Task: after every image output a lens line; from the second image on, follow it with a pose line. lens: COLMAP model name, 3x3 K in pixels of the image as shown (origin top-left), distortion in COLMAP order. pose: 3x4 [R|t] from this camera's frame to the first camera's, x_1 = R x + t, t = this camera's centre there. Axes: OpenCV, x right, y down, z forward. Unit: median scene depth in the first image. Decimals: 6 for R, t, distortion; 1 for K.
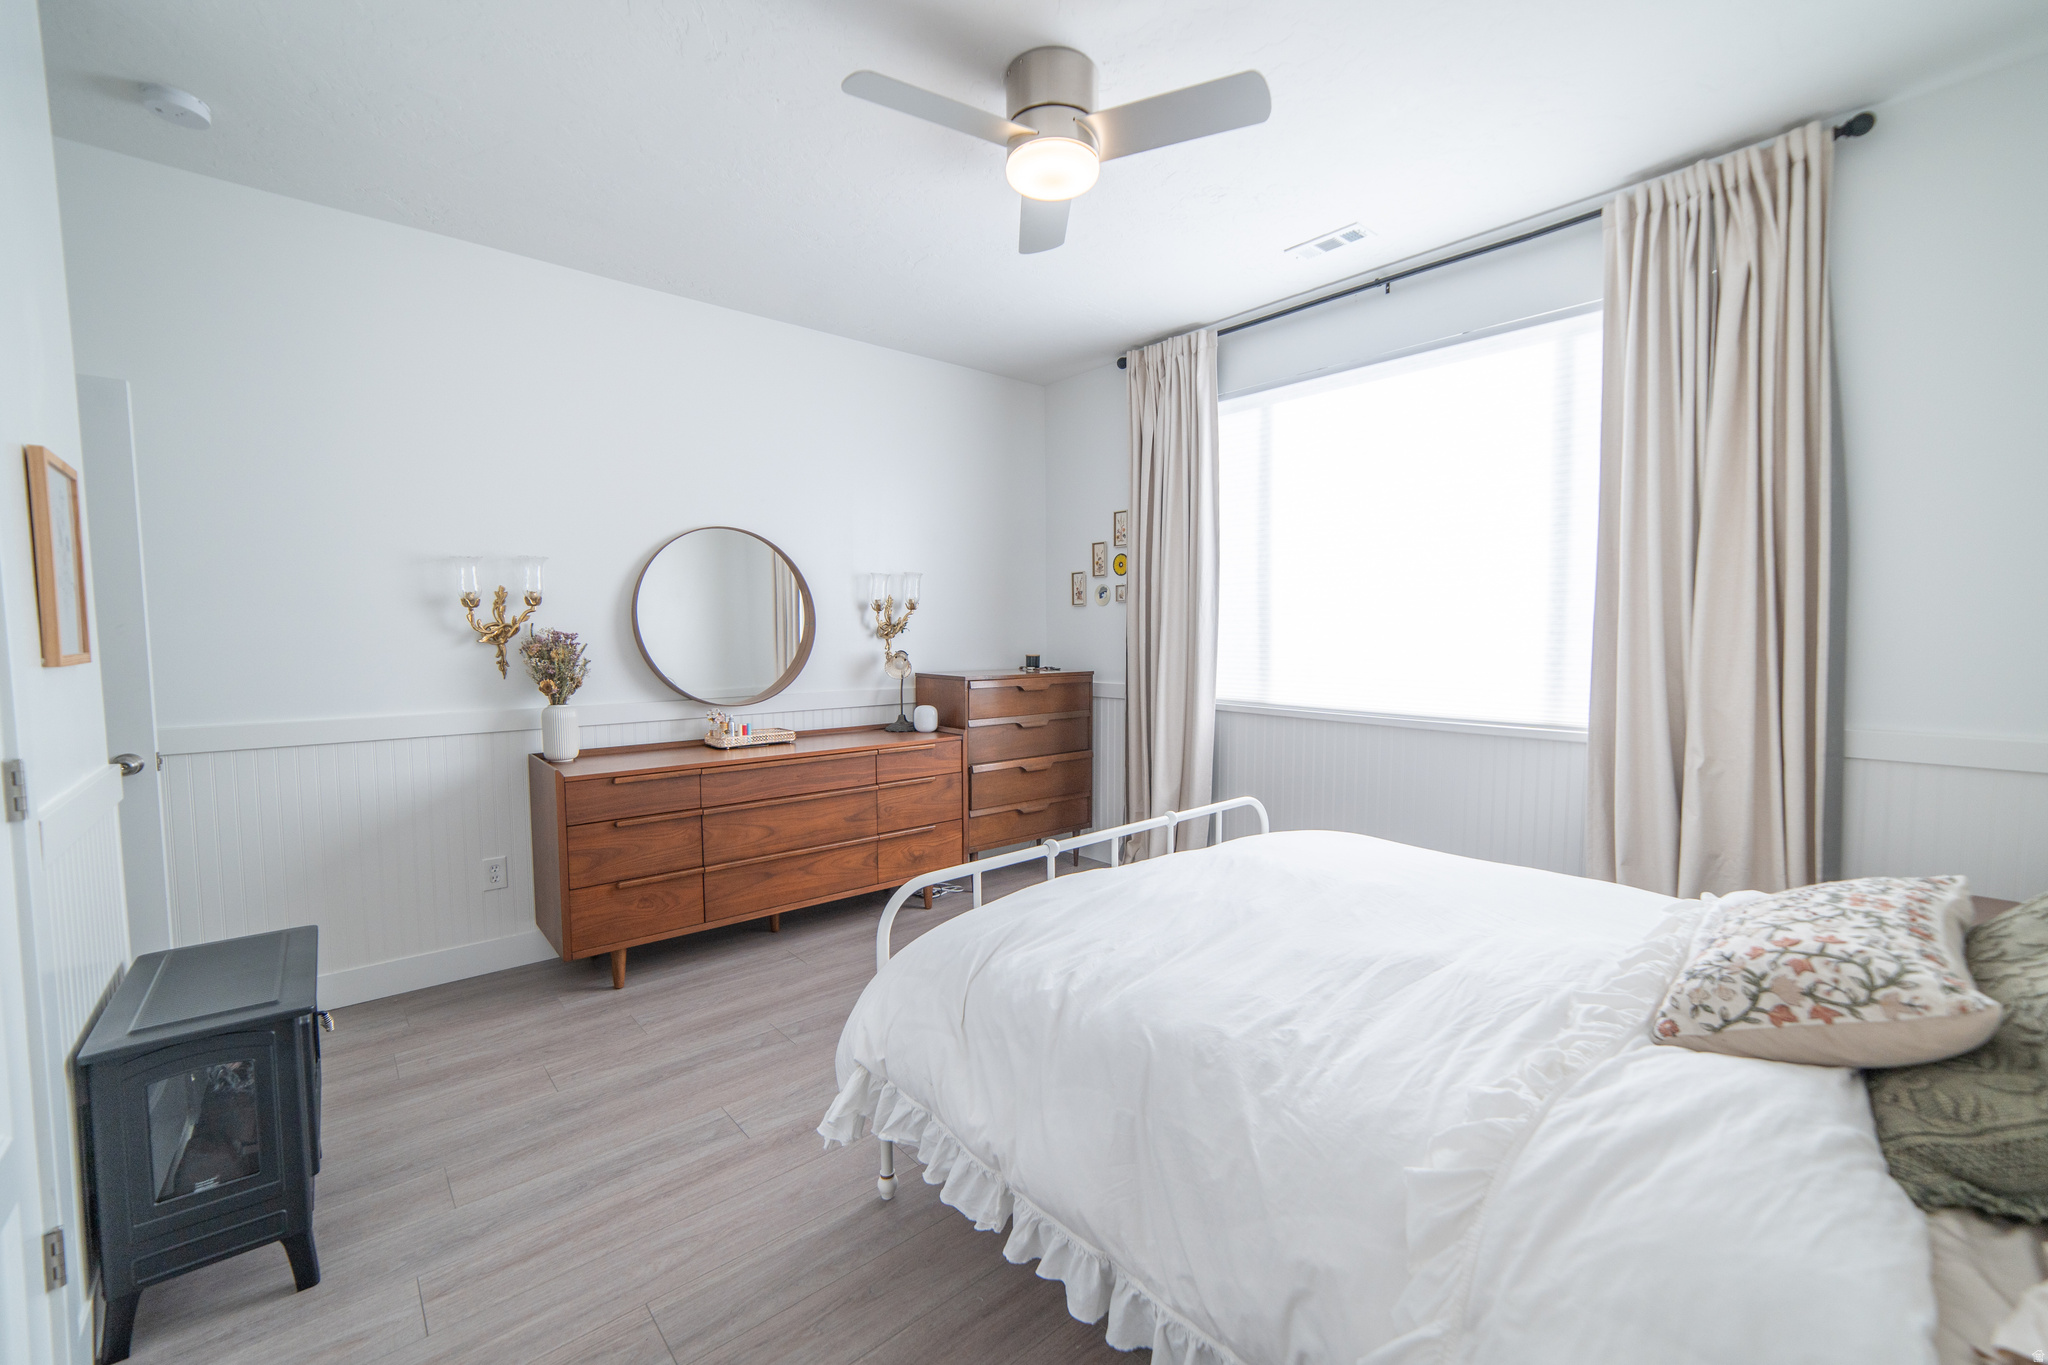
lens RADIAL K [[796.7, 0, 1019.6], [0, 796.7, 682.9], [0, 0, 1]] dist [-0.023101, 0.008628]
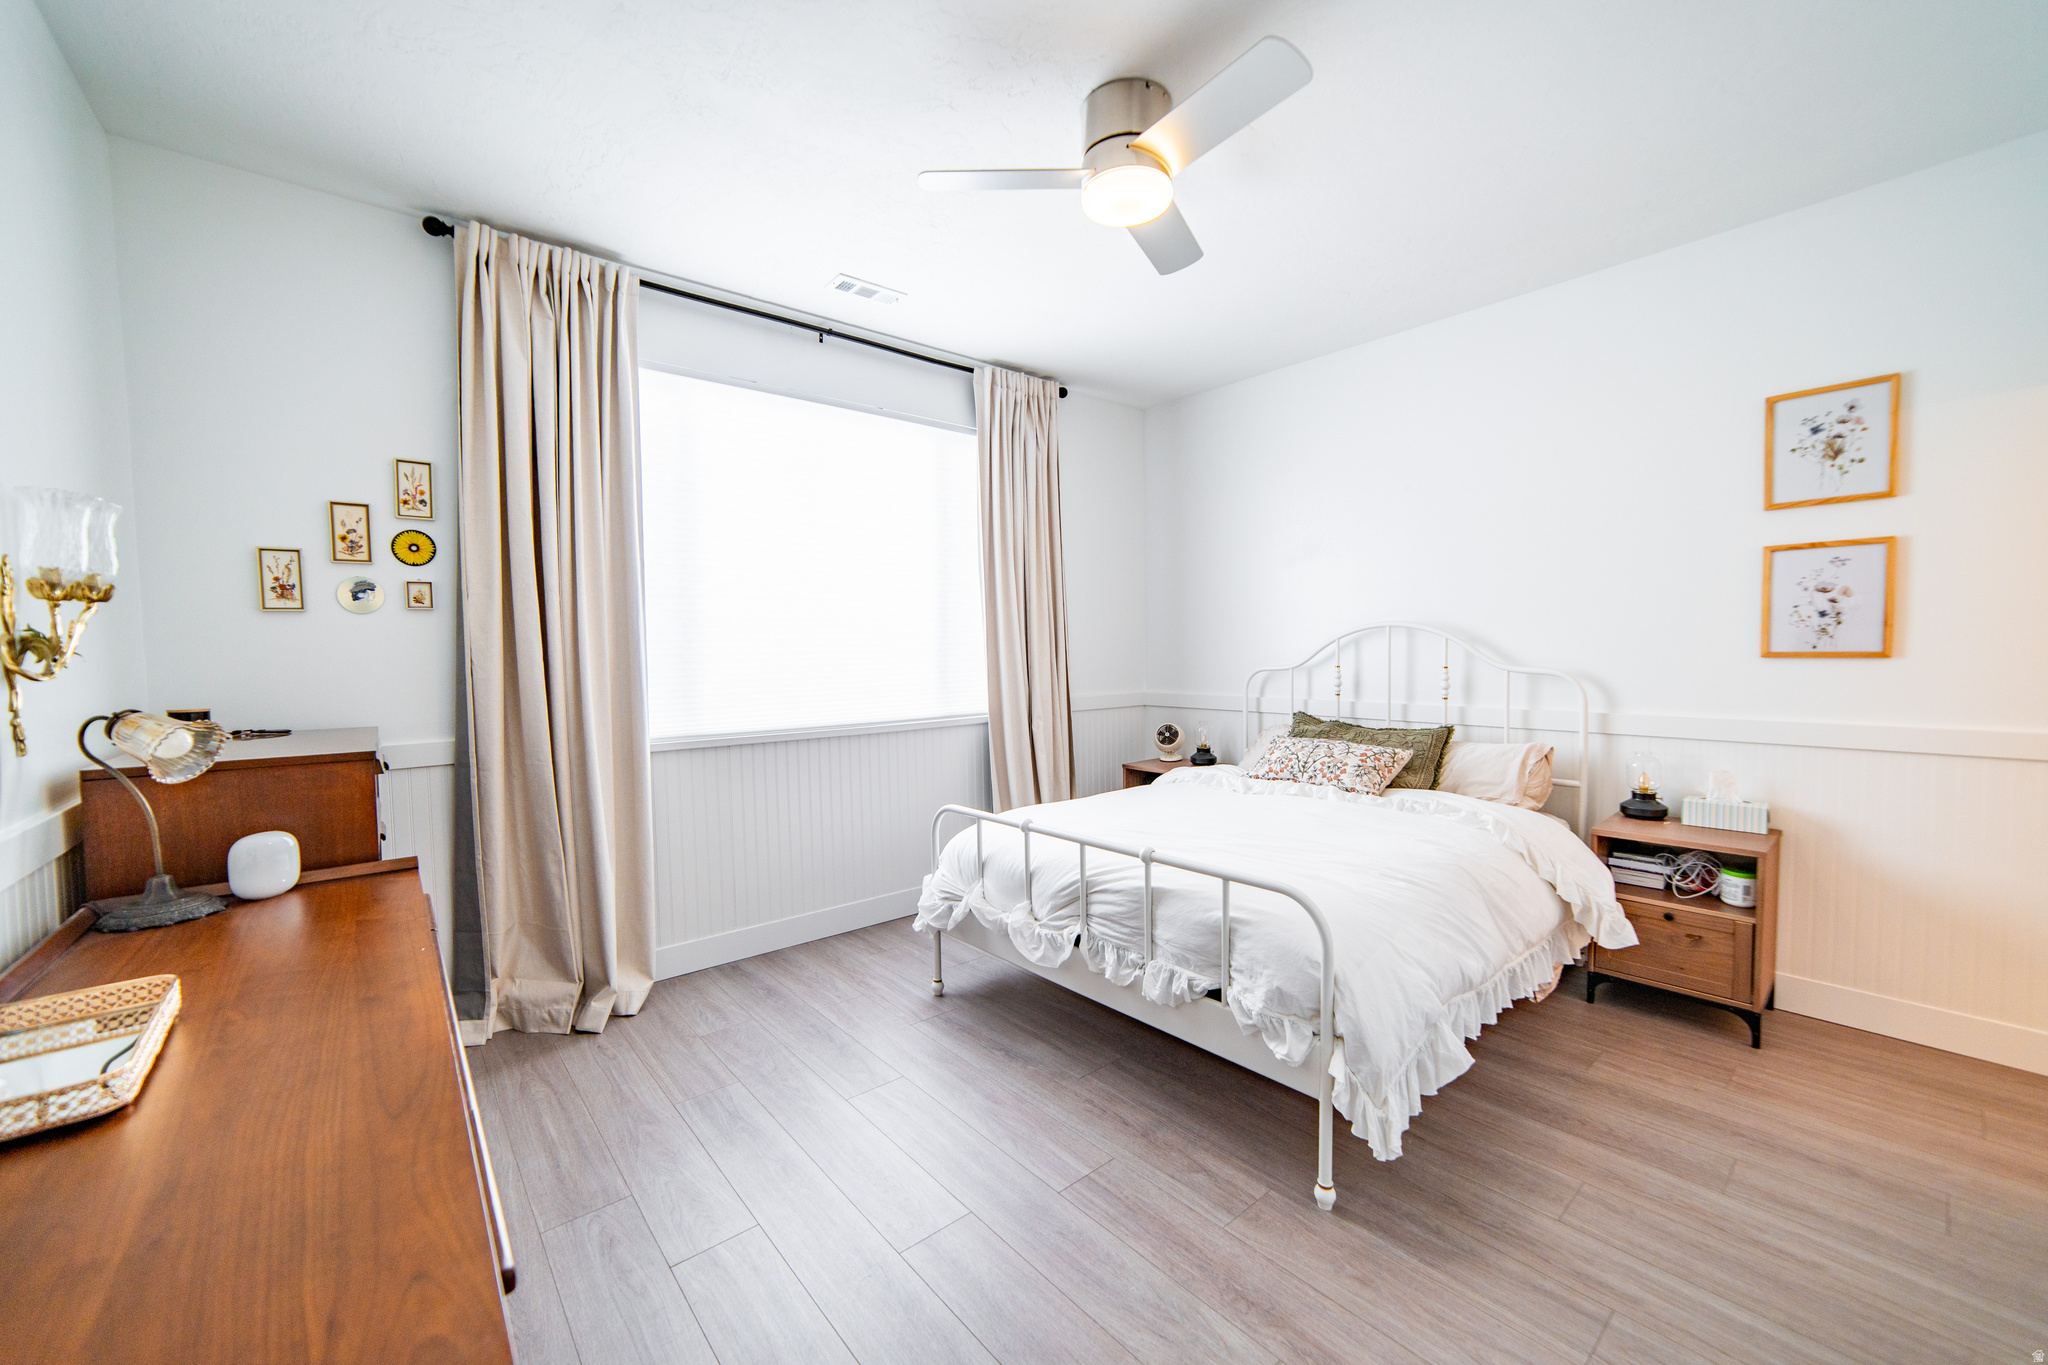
lens RADIAL K [[796.7, 0, 1019.6], [0, 796.7, 682.9], [0, 0, 1]] dist [-0.023101, 0.008628]
pose [[0.036085, -0.039505, 0.998568, -0.530945], [0.080038, 0.996123, 0.036516, -0.034971], [-0.996138, 0.078606, 0.039107, 0.598950]]
